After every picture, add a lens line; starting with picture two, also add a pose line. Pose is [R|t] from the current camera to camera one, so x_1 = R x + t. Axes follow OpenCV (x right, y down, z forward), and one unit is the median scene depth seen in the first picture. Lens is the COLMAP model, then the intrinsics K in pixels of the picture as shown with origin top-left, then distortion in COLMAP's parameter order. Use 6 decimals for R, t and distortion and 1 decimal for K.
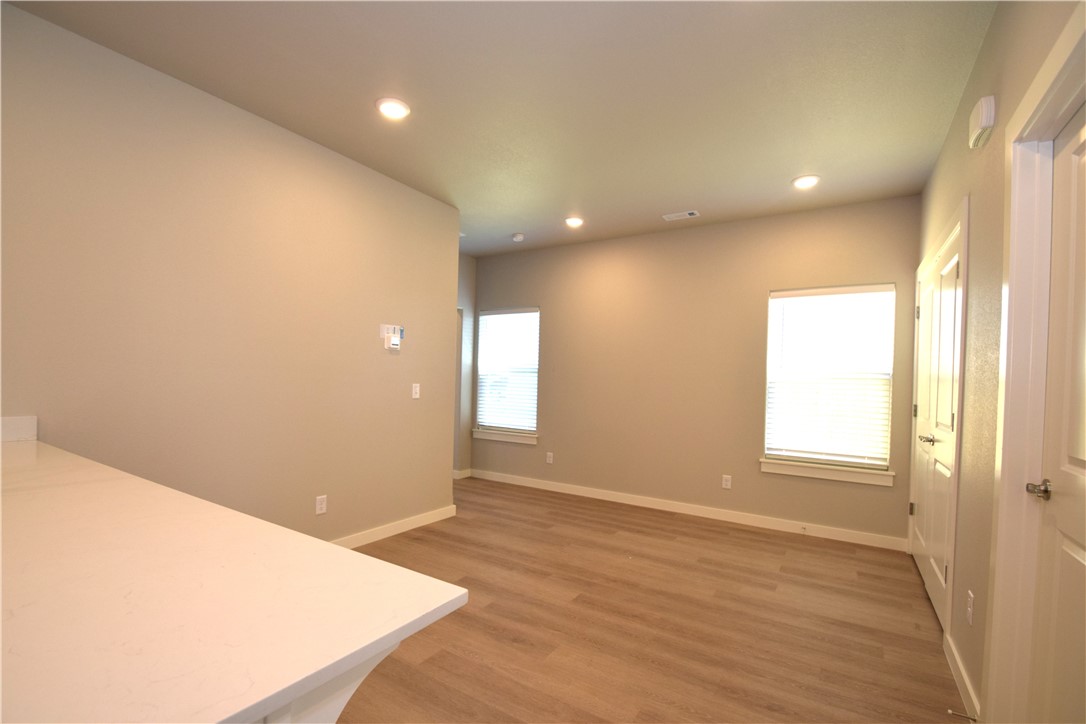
lens RADIAL K [[479.7, 0, 540.9], [0, 479.7, 384.1], [0, 0, 1]] dist [0.012307, -0.021629]
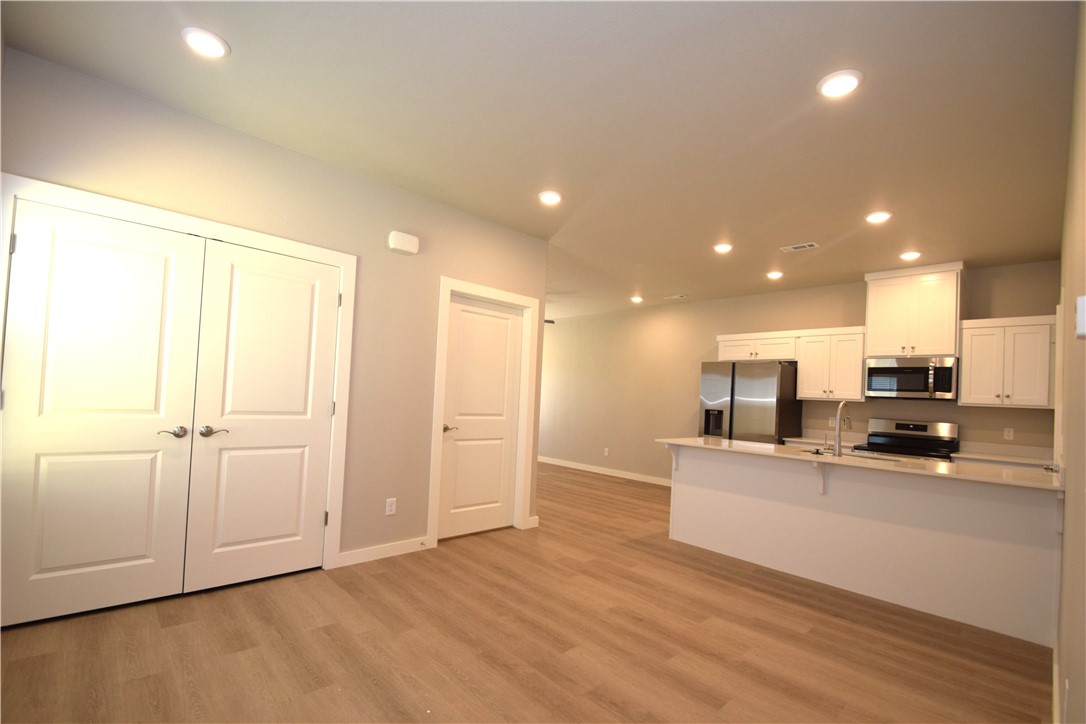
lens RADIAL K [[479.7, 0, 540.9], [0, 479.7, 384.1], [0, 0, 1]] dist [0.012307, -0.021629]
pose [[-0.966712, -0.071669, 0.245623, -0.056868], [-0.076905, 0.996969, -0.011780, -0.017865], [-0.244034, -0.030278, -0.969294, 1.938651]]
